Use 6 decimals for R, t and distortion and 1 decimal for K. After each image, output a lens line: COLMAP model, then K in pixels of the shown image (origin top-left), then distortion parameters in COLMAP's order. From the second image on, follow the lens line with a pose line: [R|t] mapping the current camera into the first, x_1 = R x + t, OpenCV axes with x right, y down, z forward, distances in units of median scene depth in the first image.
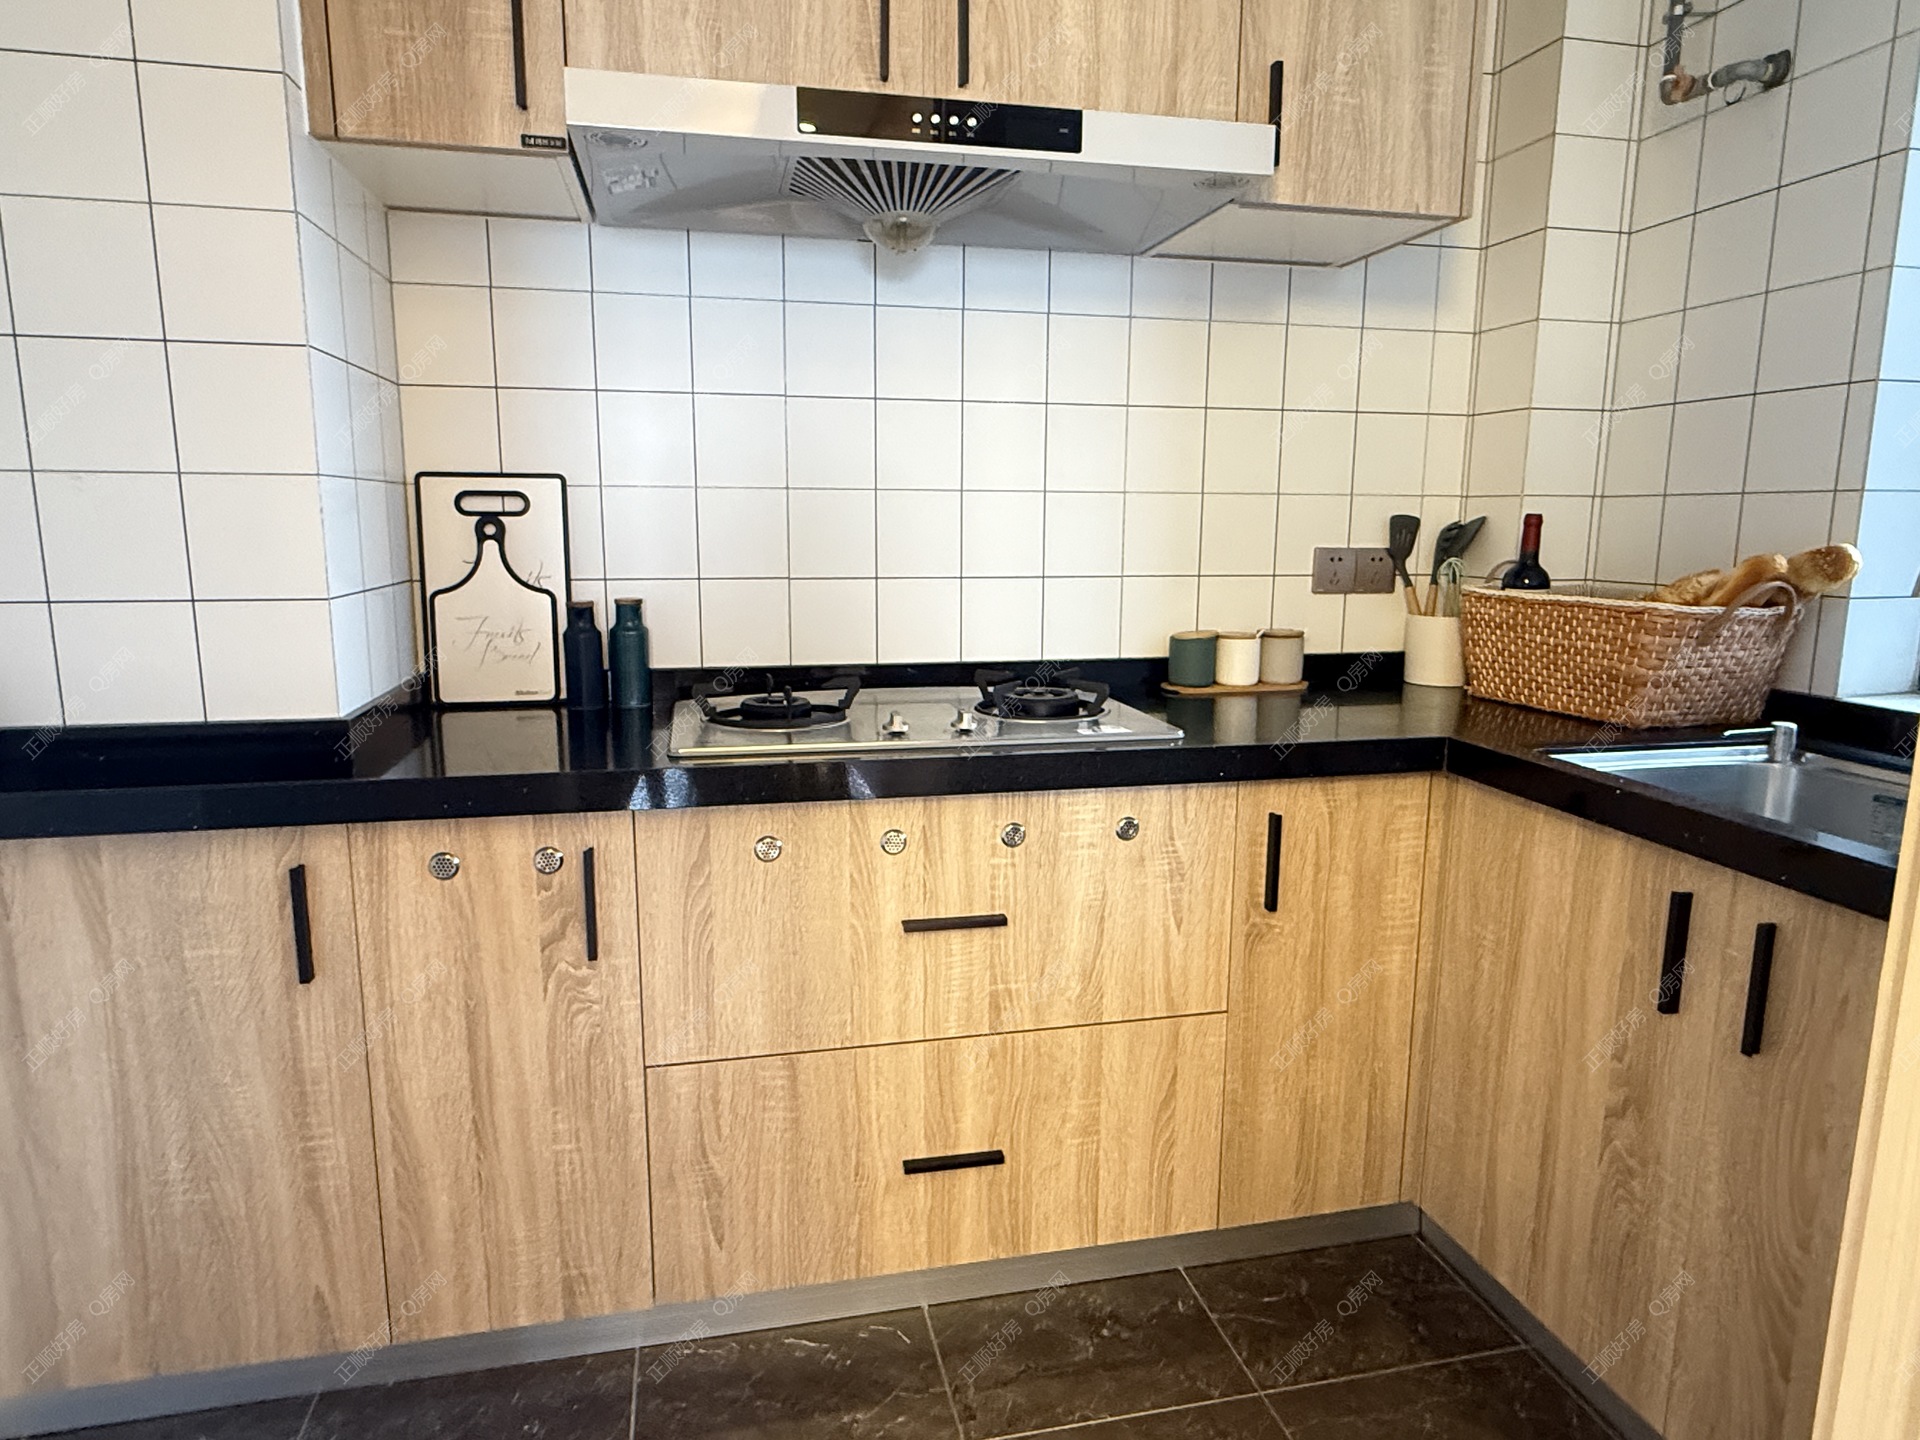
lens RADIAL K [[1152.1, 0, 955.5], [0, 1152.1, 709.2], [0, 0, 1]] dist [0.003306, -0.001506]
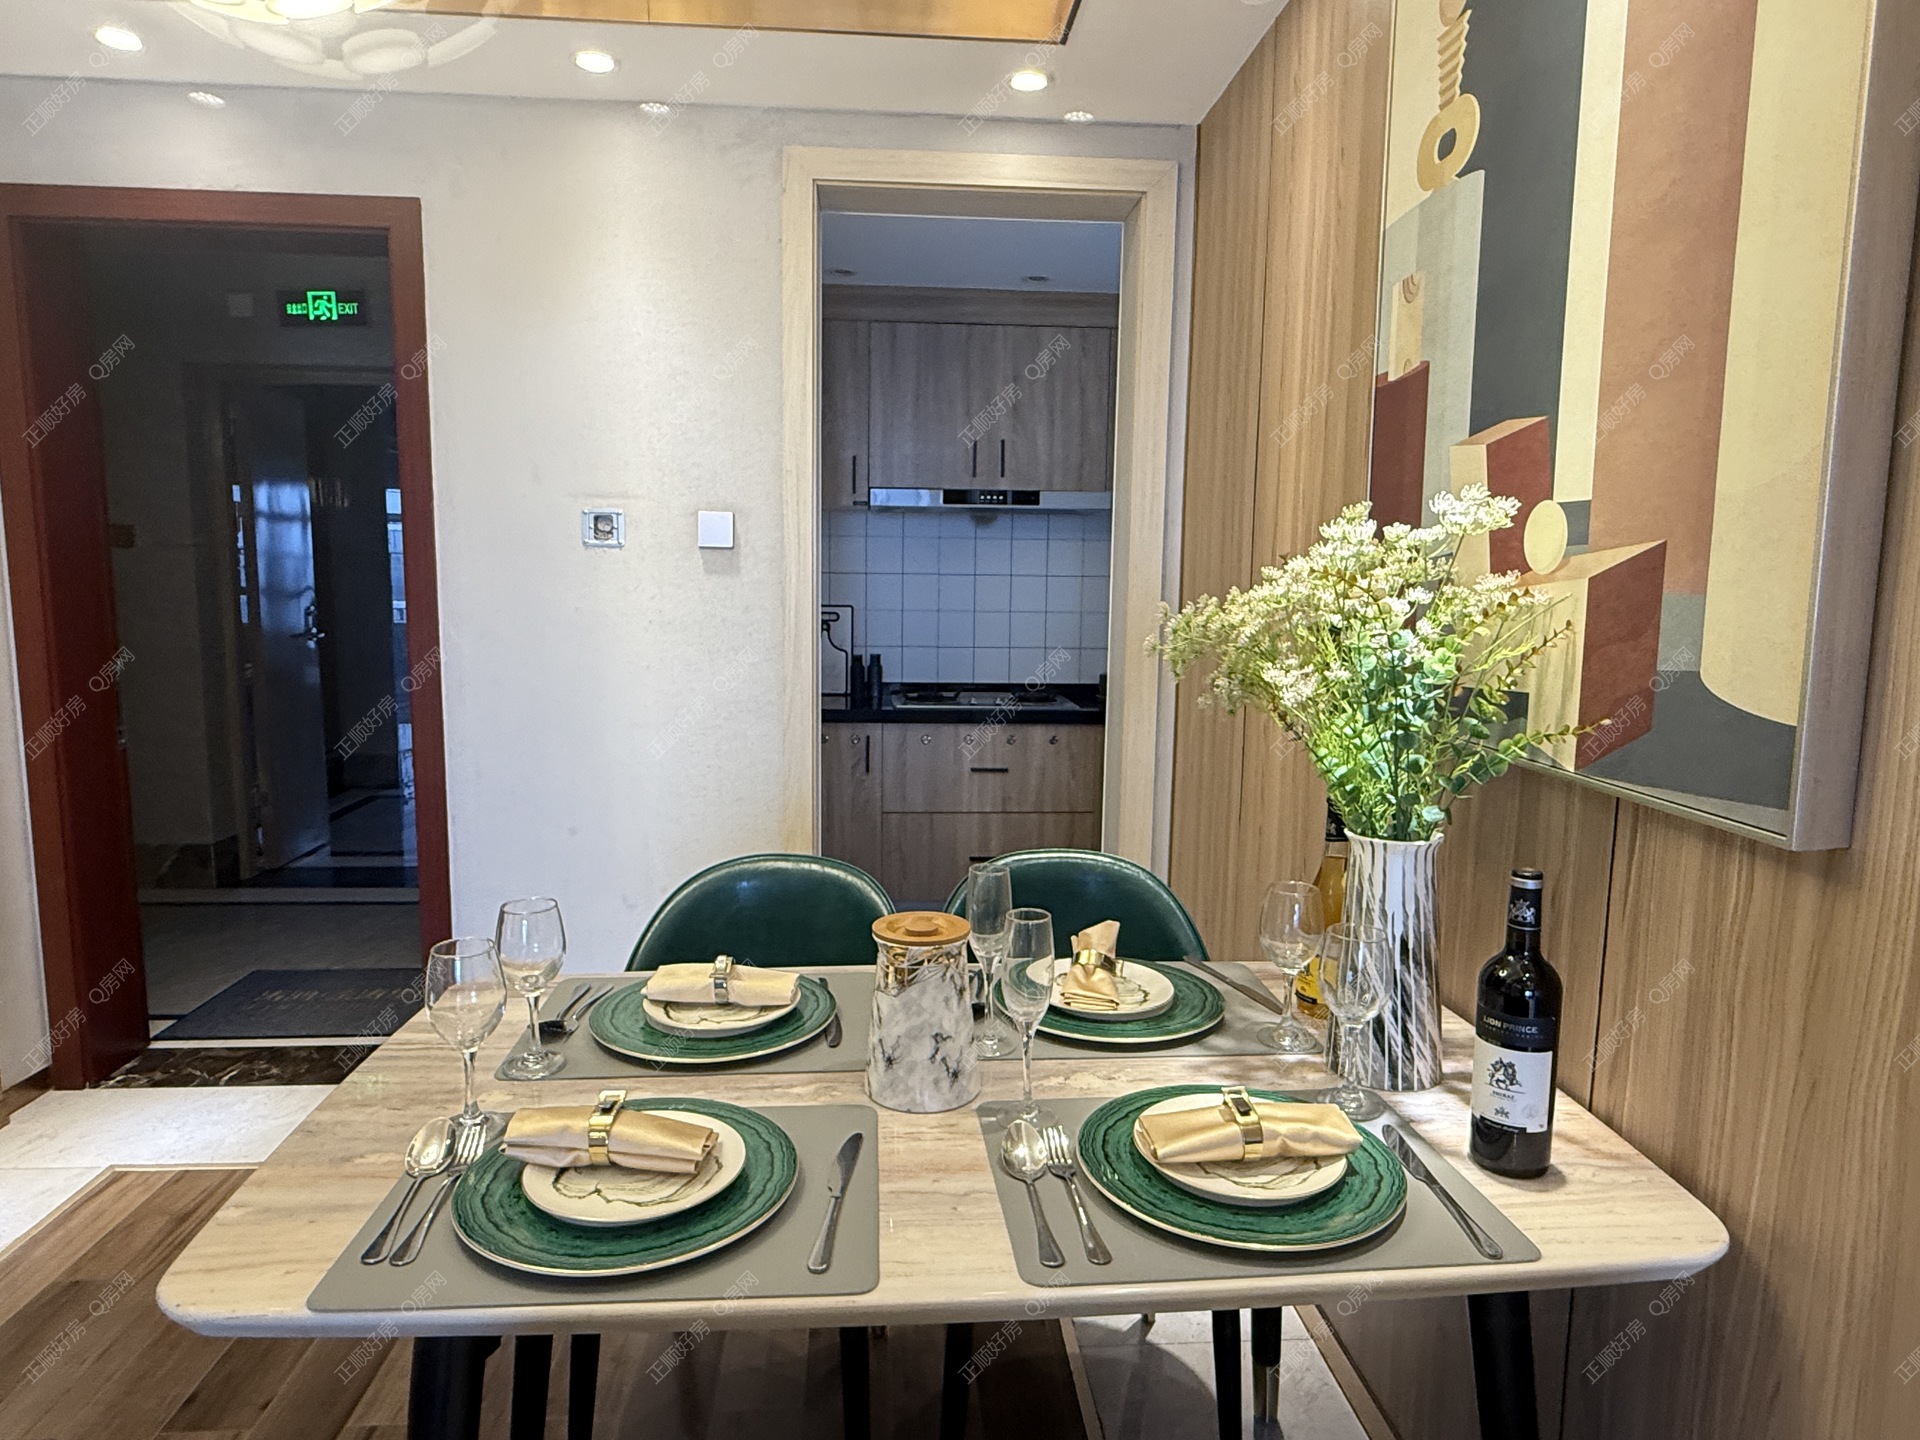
lens RADIAL K [[1152.1, 0, 962.4], [0, 1152.1, 720.3], [0, 0, 1]] dist [0.003306, -0.001506]
pose [[0.990040, 0.026062, -0.138353, 0.316243], [-0.031032, 0.998944, -0.033890, 0.157201], [0.137323, 0.037846, 0.989803, -1.788602]]
